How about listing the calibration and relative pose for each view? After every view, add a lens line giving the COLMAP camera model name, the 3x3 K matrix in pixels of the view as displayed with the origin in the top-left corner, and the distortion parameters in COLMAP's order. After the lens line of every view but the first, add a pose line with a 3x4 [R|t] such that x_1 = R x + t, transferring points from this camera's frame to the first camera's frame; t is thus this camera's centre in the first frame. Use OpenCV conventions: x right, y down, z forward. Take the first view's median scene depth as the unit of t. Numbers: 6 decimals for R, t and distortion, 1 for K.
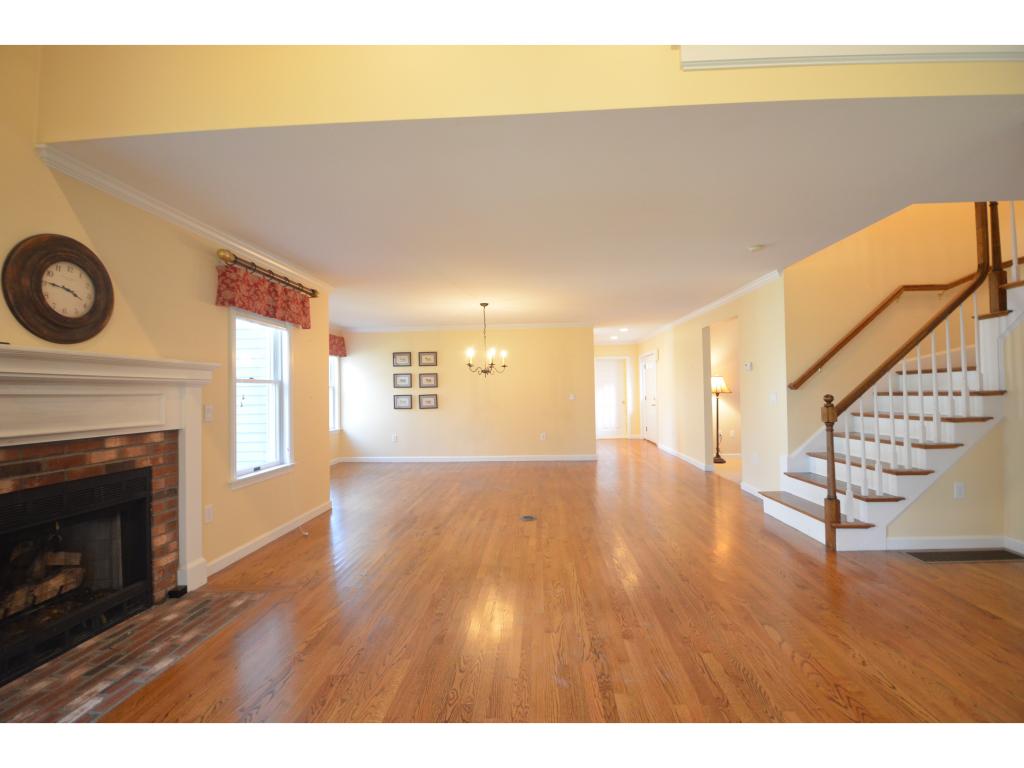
lens RADIAL K [[447.8, 0, 514.5], [0, 447.8, 382.4], [0, 0, 1]] dist [0.013913, -0.021539]
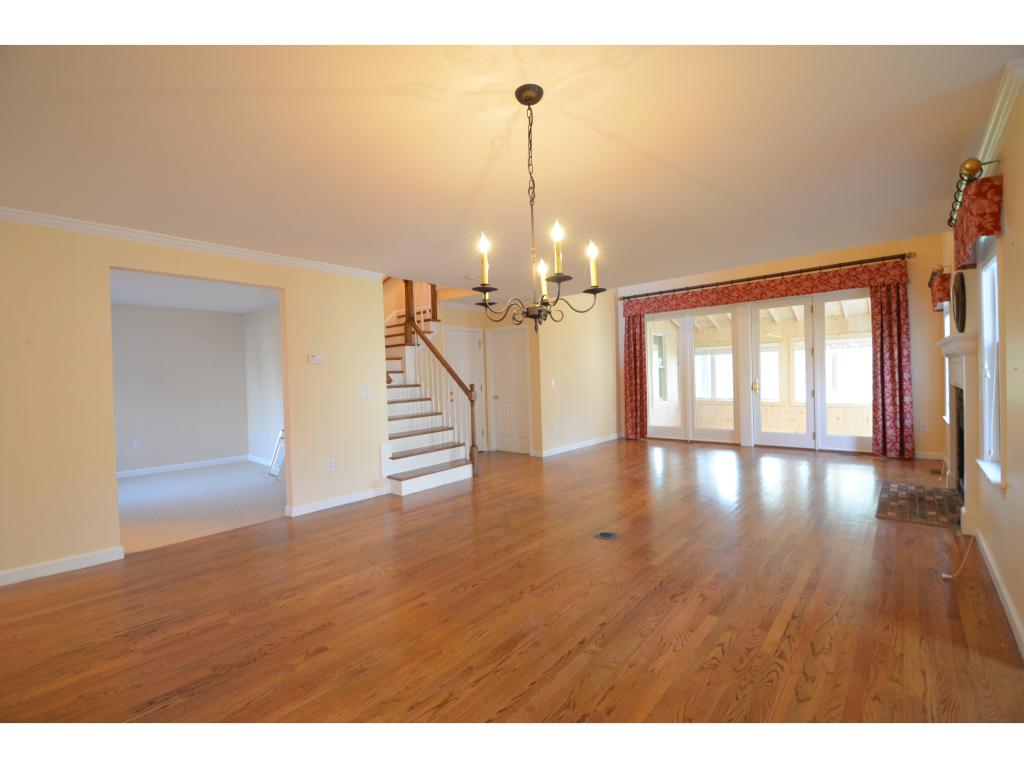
lens RADIAL K [[447.8, 0, 514.5], [0, 447.8, 382.4], [0, 0, 1]] dist [0.013913, -0.021539]
pose [[-0.782617, 0.032819, 0.621638, -0.416586], [0.026340, 0.999461, -0.019605, 0.056354], [-0.621946, 0.001031, -0.783060, 2.093674]]
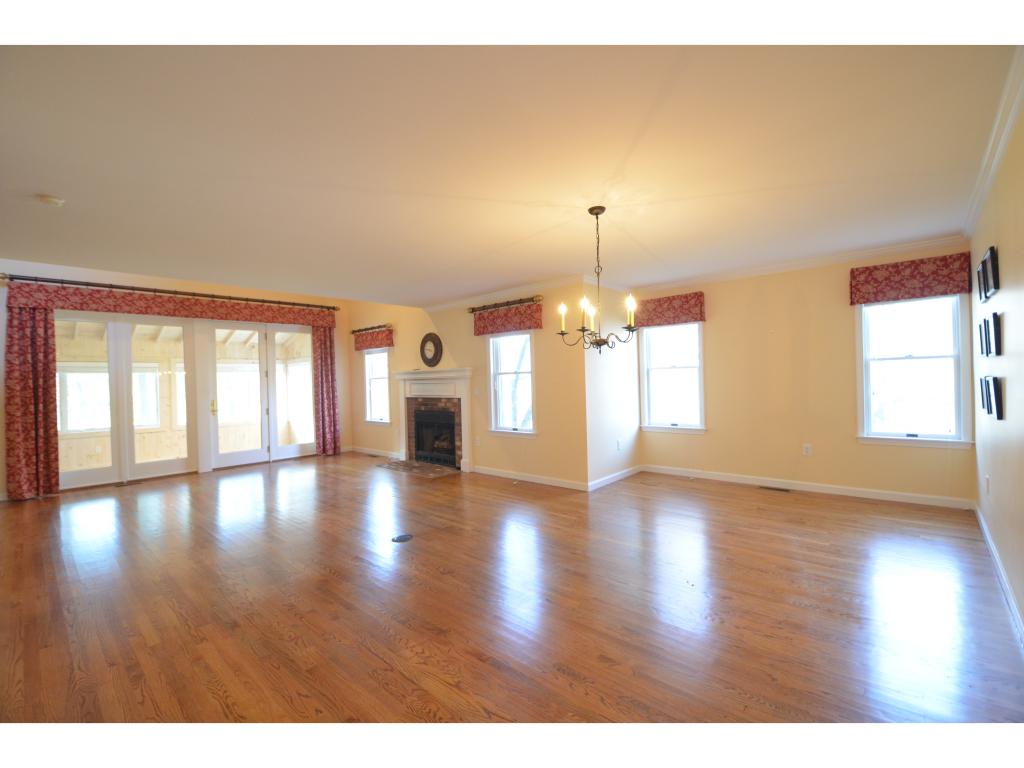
lens RADIAL K [[447.8, 0, 514.5], [0, 447.8, 382.4], [0, 0, 1]] dist [0.013913, -0.021539]
pose [[-0.634637, 0.039736, -0.771788, 0.636644], [0.061746, 0.998092, 0.000615, 0.034048], [0.770340, -0.047265, -0.635879, 2.081782]]
